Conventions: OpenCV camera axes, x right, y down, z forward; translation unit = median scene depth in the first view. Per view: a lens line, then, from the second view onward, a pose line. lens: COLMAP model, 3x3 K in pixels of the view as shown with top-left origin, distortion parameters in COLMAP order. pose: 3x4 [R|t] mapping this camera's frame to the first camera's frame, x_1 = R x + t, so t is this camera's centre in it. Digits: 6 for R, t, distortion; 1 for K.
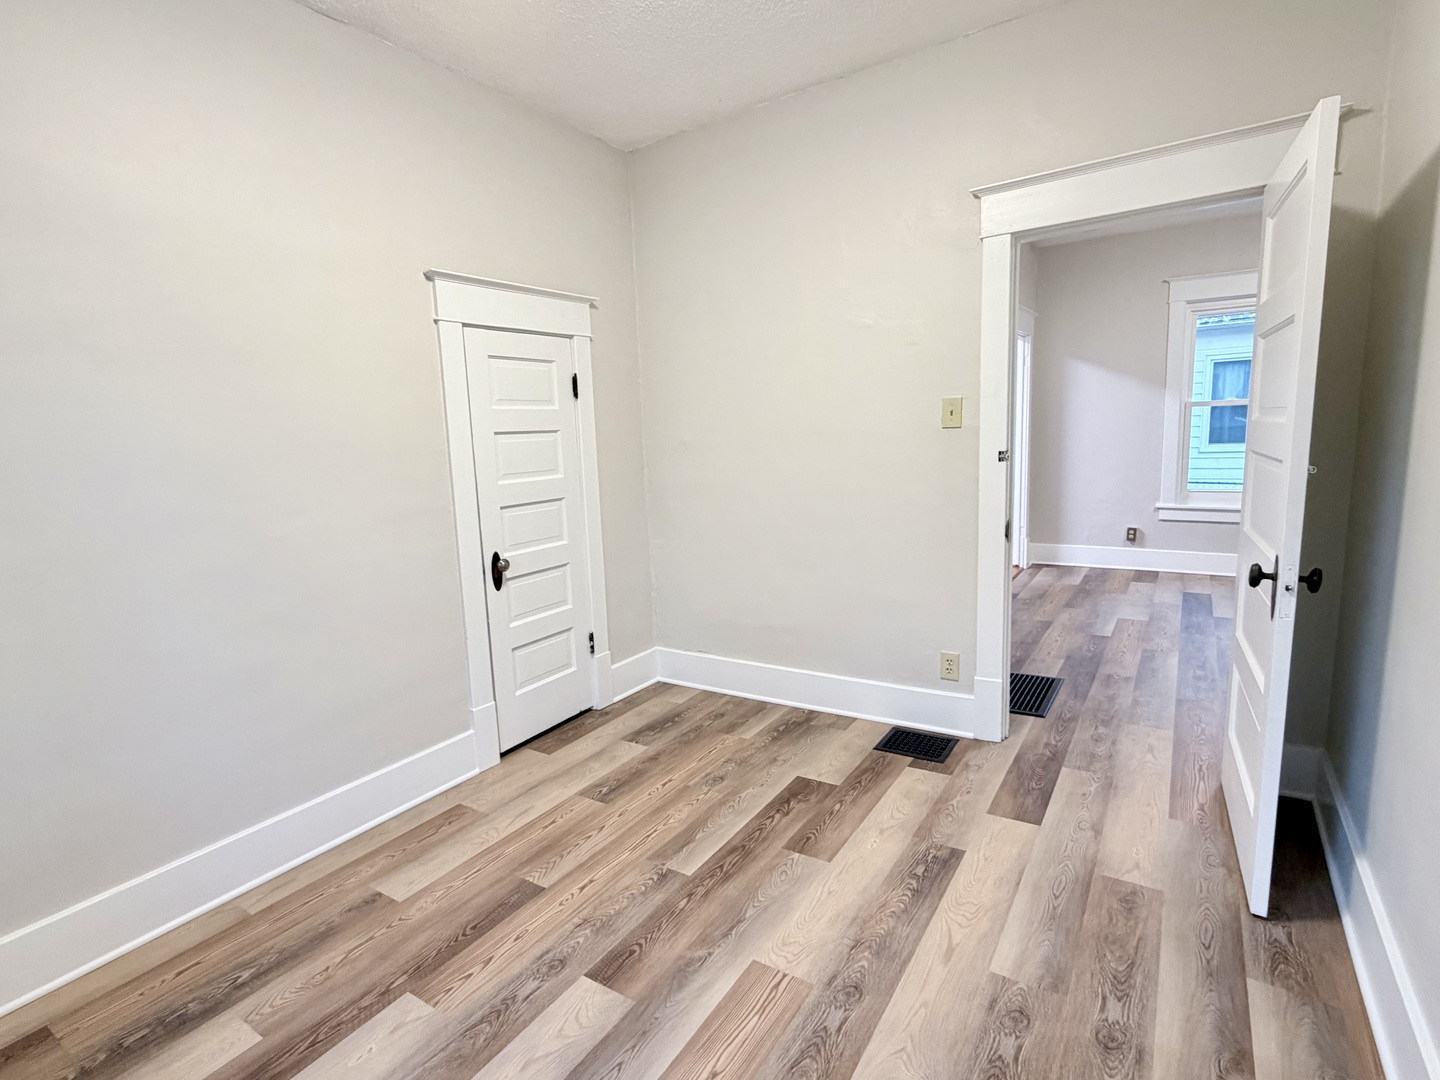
lens RADIAL K [[672.9, 0, 717.1], [0, 672.9, 560.8], [0, 0, 1]] dist [0.000520, -0.000044]
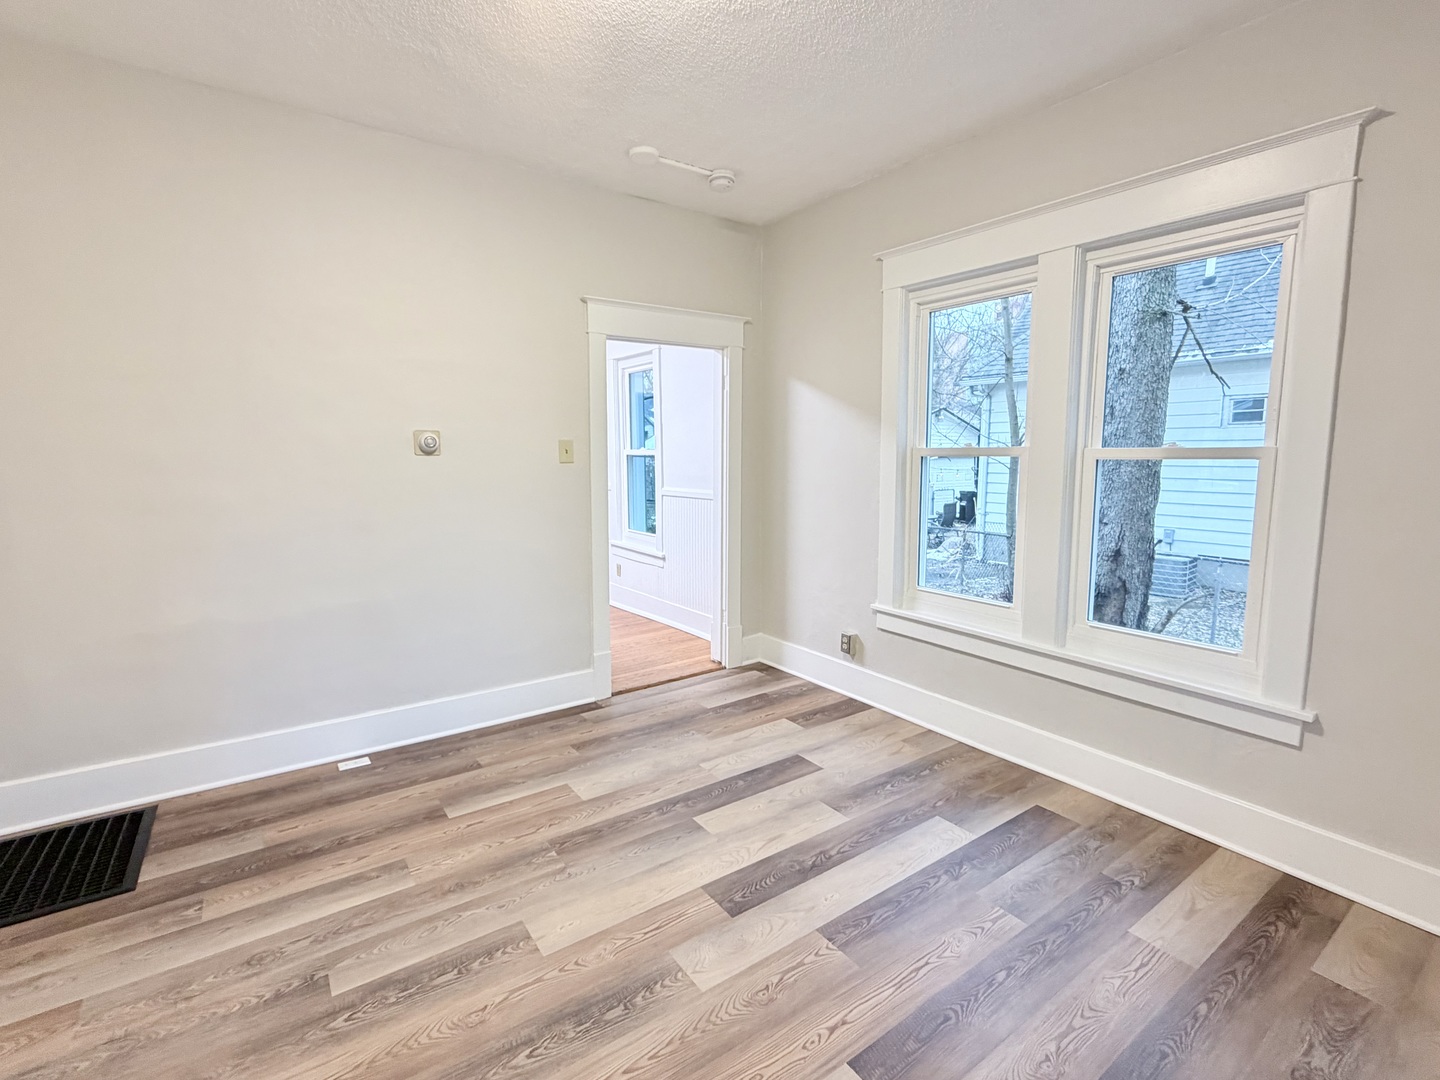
lens RADIAL K [[661.2, 0, 723.1], [0, 661.2, 535.9], [0, 0, 1]] dist [-0.000042, -0.000973]
pose [[0.940660, 0.092458, -0.326513, 1.111263], [-0.111727, 0.992904, -0.040720, -0.163764], [0.320431, 0.074784, 0.944315, 0.554411]]
